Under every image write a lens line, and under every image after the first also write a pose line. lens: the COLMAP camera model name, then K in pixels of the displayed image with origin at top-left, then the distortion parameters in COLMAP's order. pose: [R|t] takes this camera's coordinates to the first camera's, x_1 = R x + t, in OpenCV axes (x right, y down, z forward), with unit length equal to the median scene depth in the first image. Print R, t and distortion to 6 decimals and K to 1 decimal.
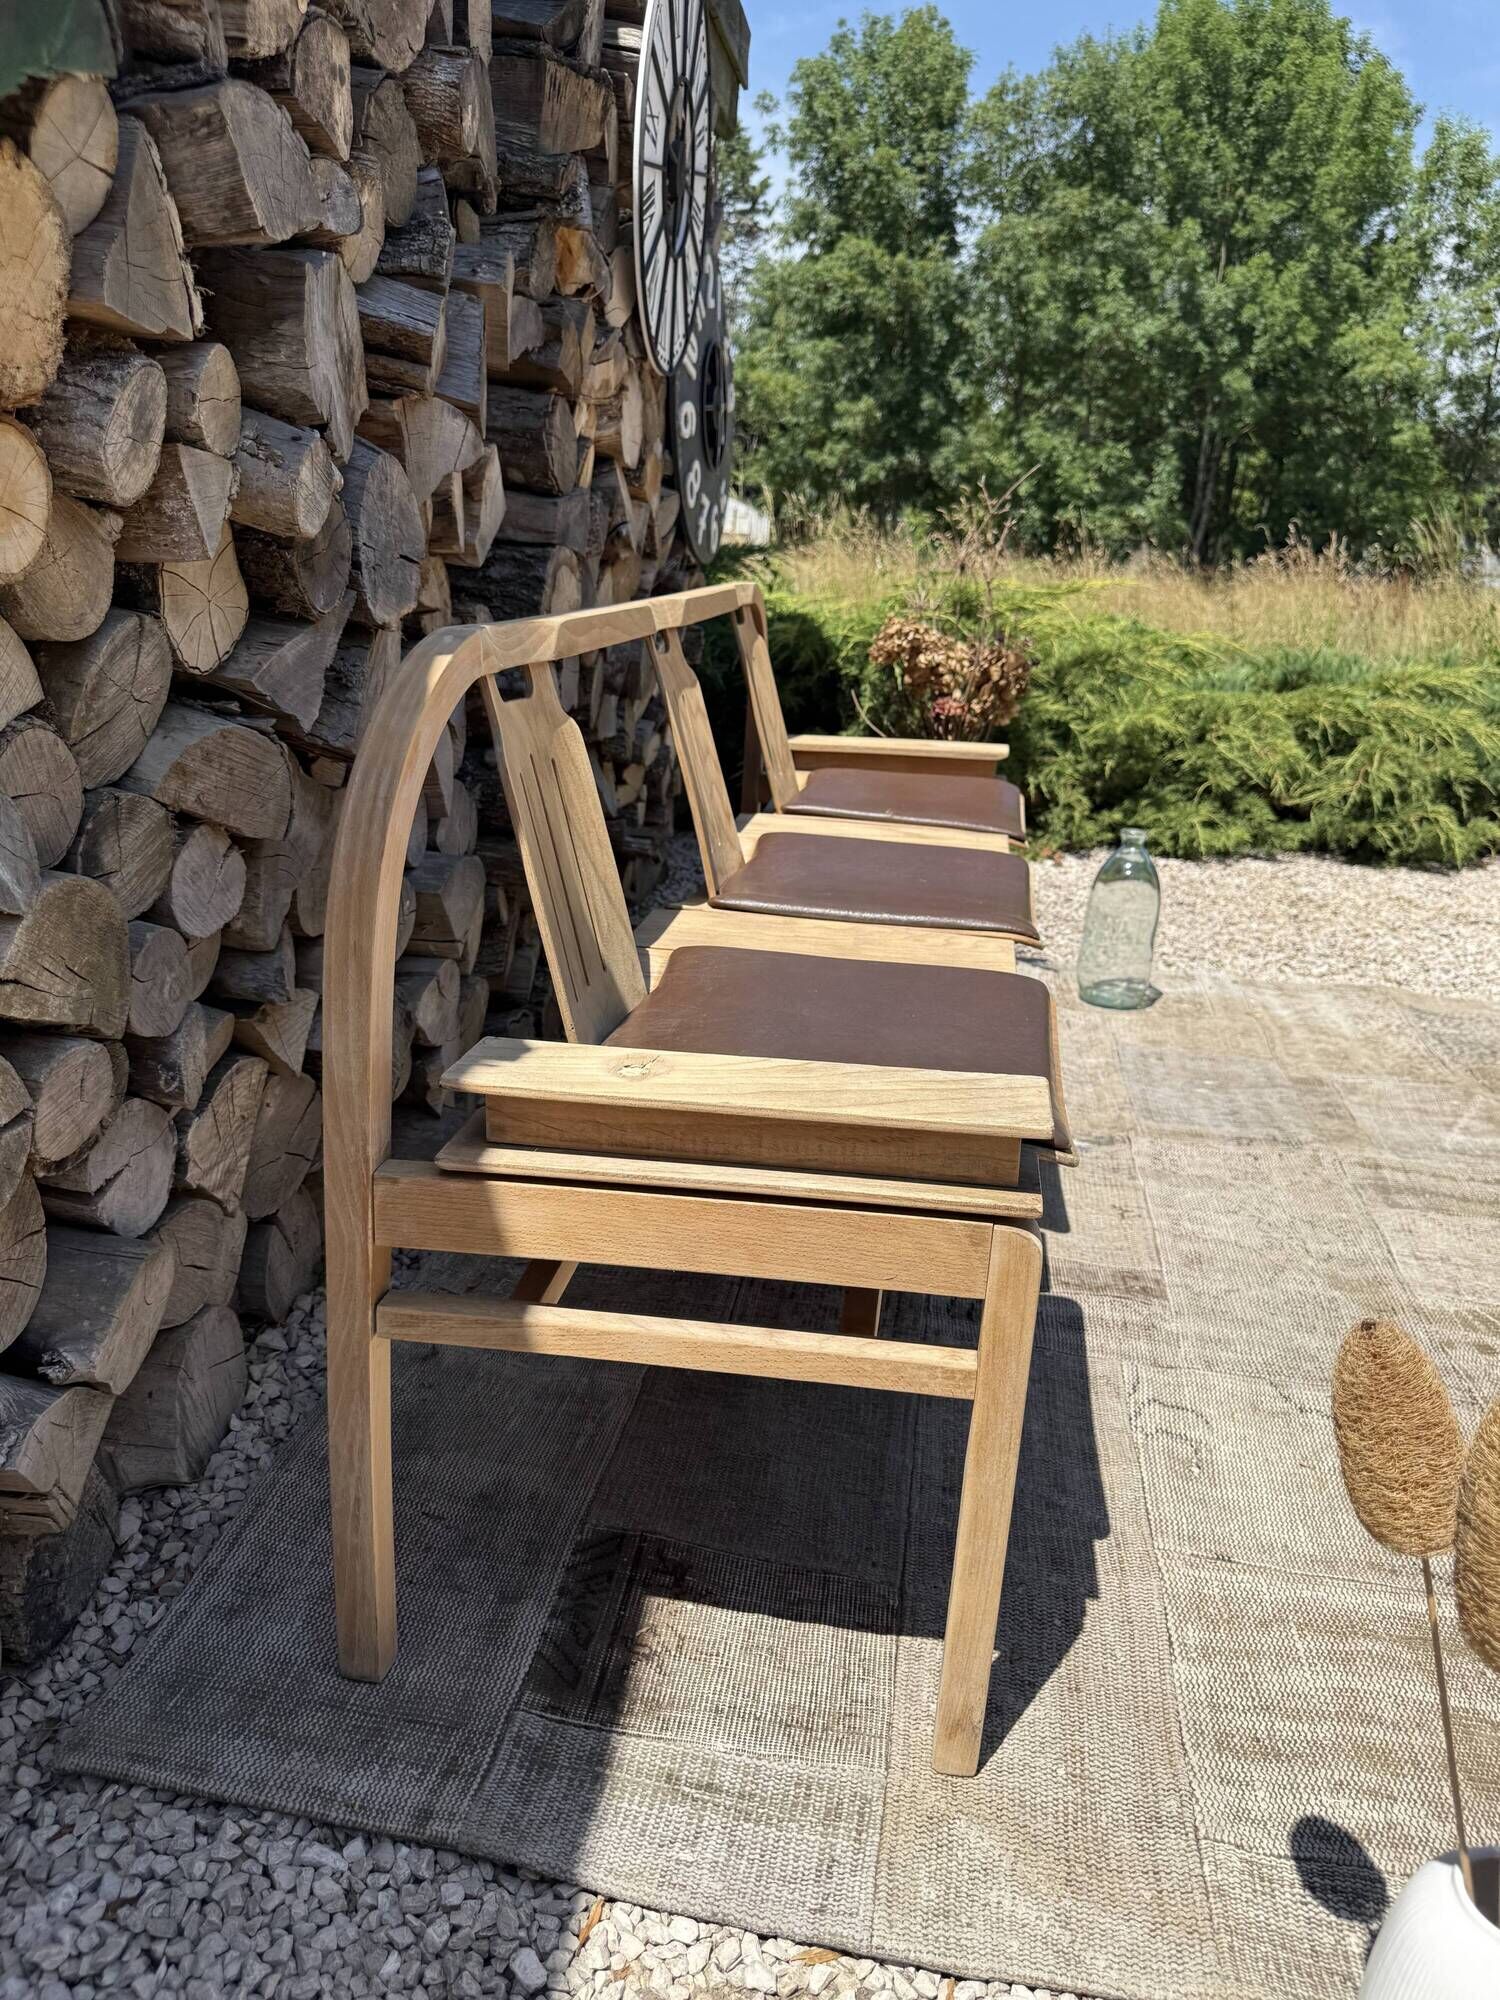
lens RADIAL K [[1432.4, 0, 754.4], [0, 1432.4, 1004.2], [0, 0, 1]] dist [0.003113, -0.011914]
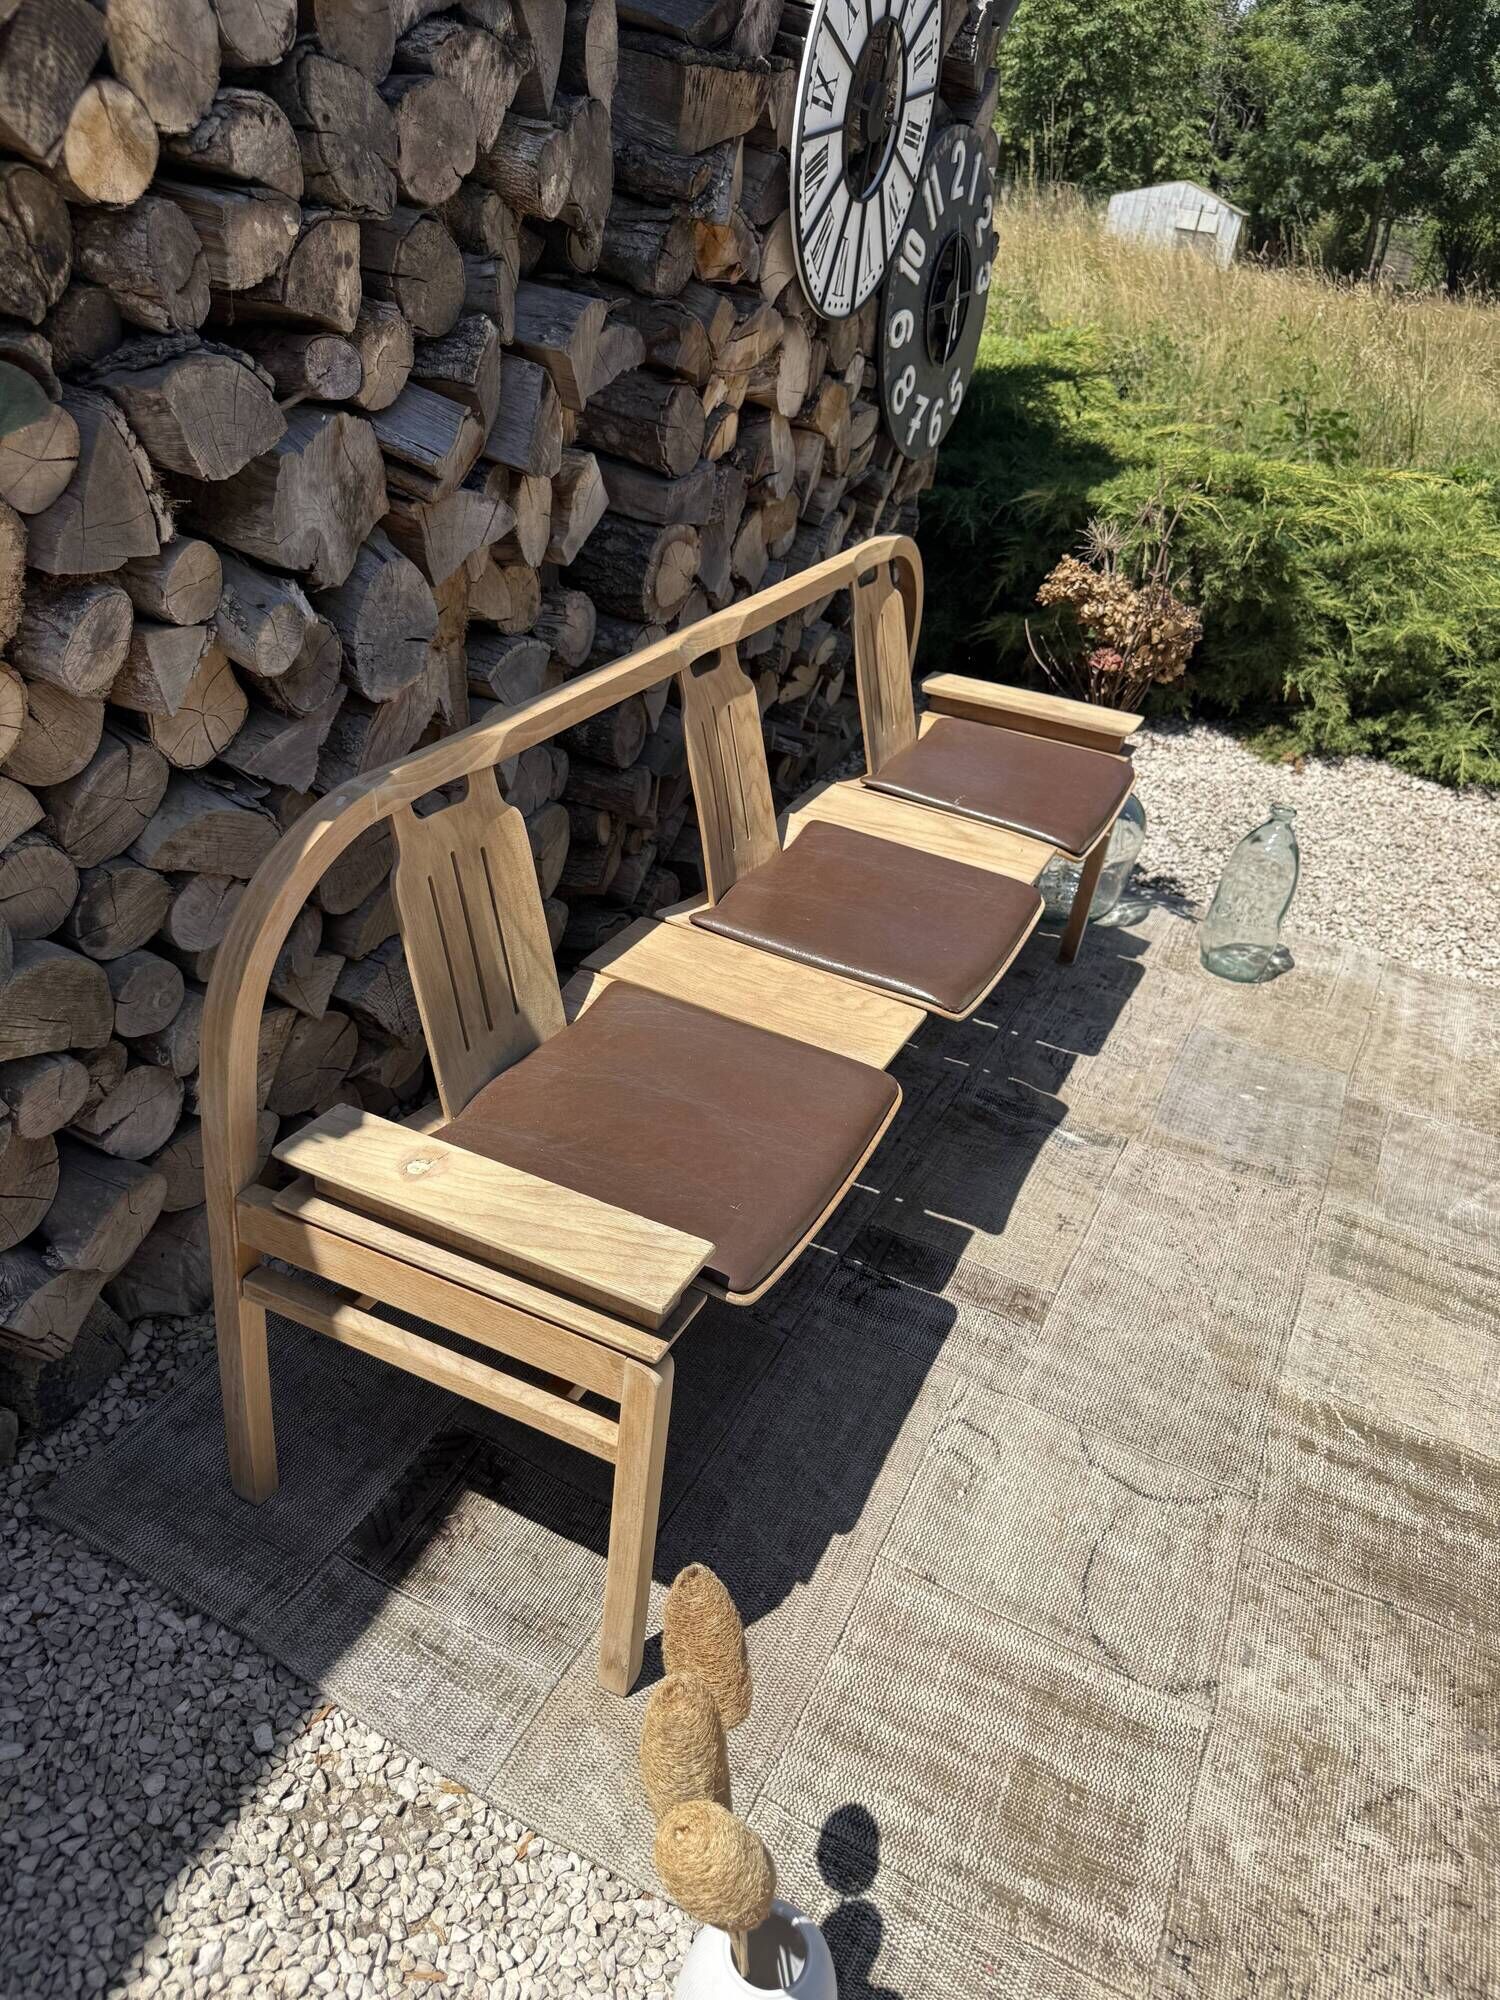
lens RADIAL K [[1427.7, 0, 753.8], [0, 1427.7, 1004.4], [0, 0, 1]] dist [0.012902, -0.024388]
pose [[0.955425, 0.197141, -0.219768, 0.385480], [-0.150439, 0.965588, 0.212152, -0.346470], [0.254029, -0.169633, 0.952205, -0.120898]]
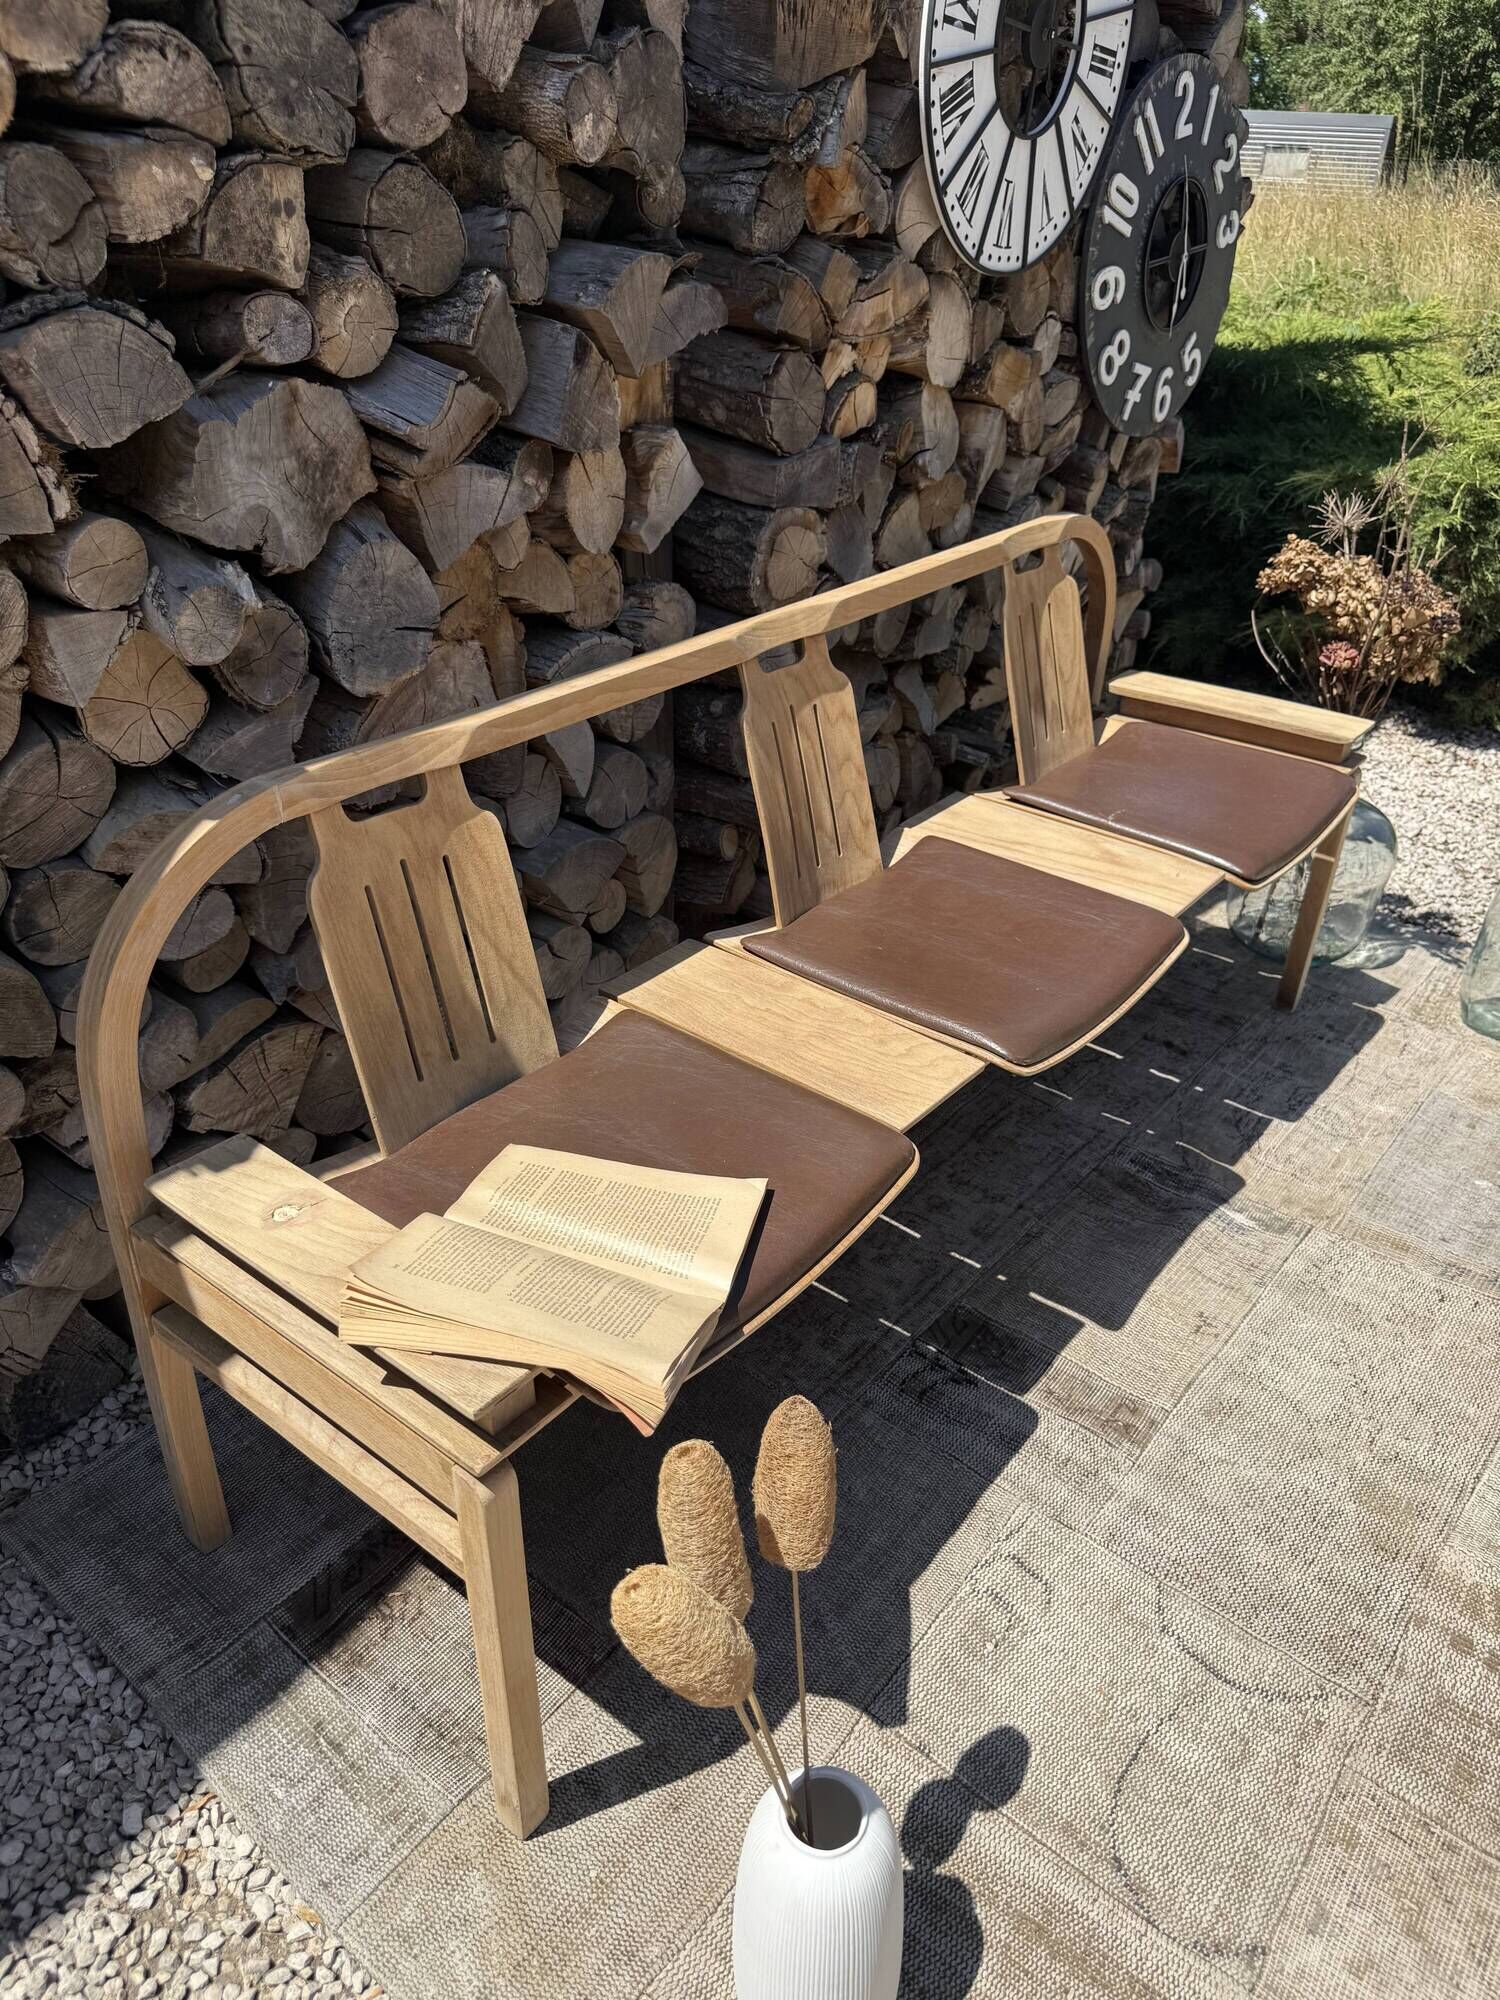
lens RADIAL K [[1432.4, 0, 754.4], [0, 1432.4, 1004.2], [0, 0, 1]] dist [0.003113, -0.011914]
pose [[0.868076, 0.234560, -0.437521, 0.587951], [-0.142781, 0.962063, 0.232484, -0.362633], [0.475454, -0.139344, 0.868635, 0.155043]]
